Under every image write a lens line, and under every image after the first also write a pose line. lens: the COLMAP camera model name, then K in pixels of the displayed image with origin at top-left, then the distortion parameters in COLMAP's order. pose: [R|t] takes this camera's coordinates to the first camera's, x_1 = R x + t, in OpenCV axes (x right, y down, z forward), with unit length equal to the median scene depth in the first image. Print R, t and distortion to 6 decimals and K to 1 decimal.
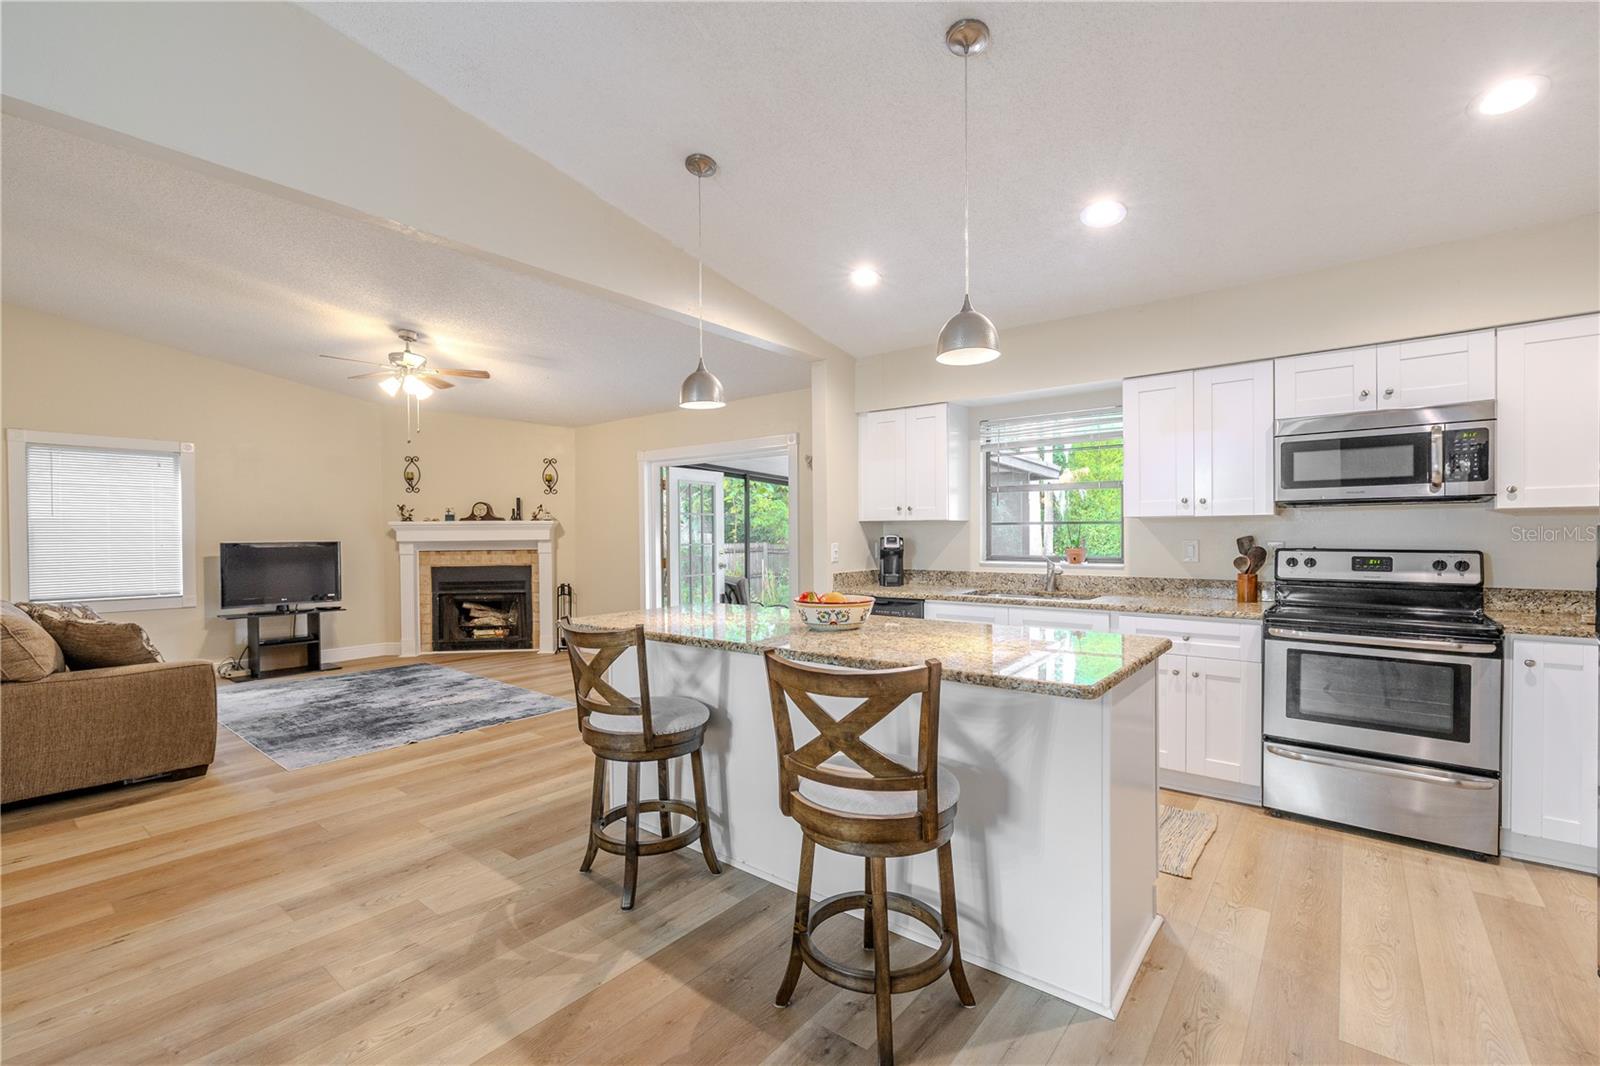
lens RADIAL K [[688.4, 0, 801.3], [0, 688.4, 540.5], [0, 0, 1]] dist [0.002316, 0.000532]
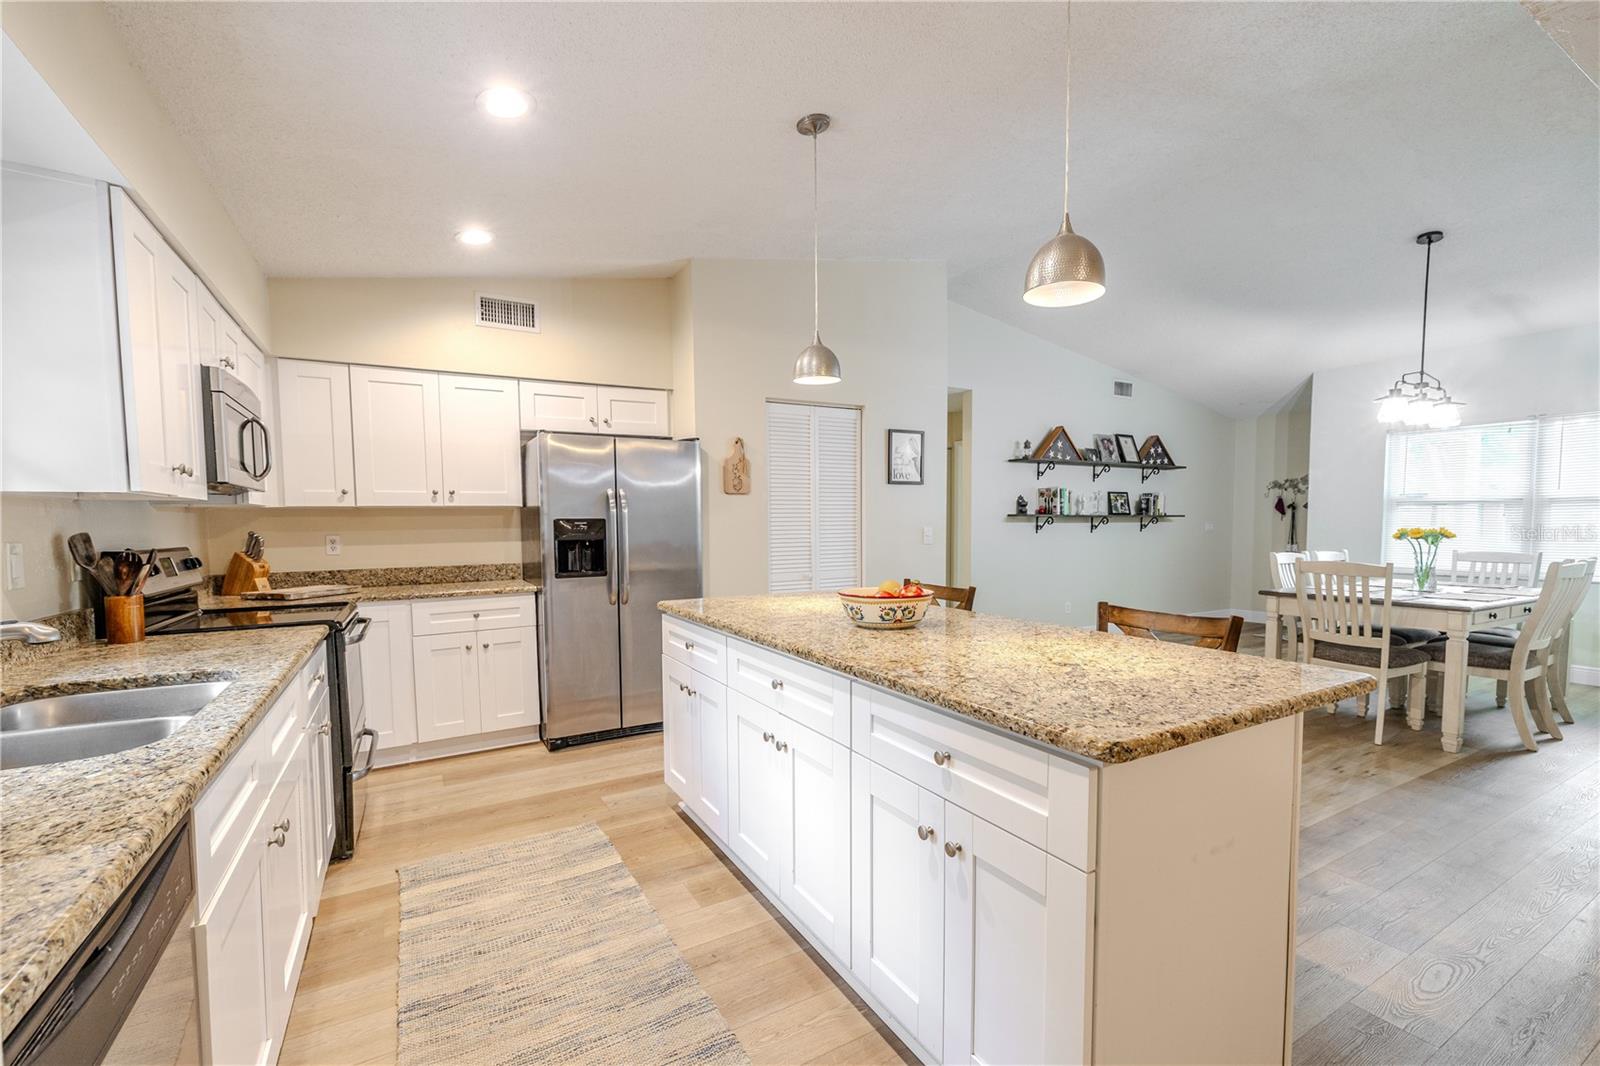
lens RADIAL K [[686.5, 0, 800.3], [0, 686.5, 561.5], [0, 0, 1]] dist [0.001502, 0.000261]
pose [[-0.926108, -0.006121, 0.377208, -0.143692], [0.020707, 0.997536, 0.067028, -0.010445], [-0.376689, 0.069886, -0.923700, 1.443045]]
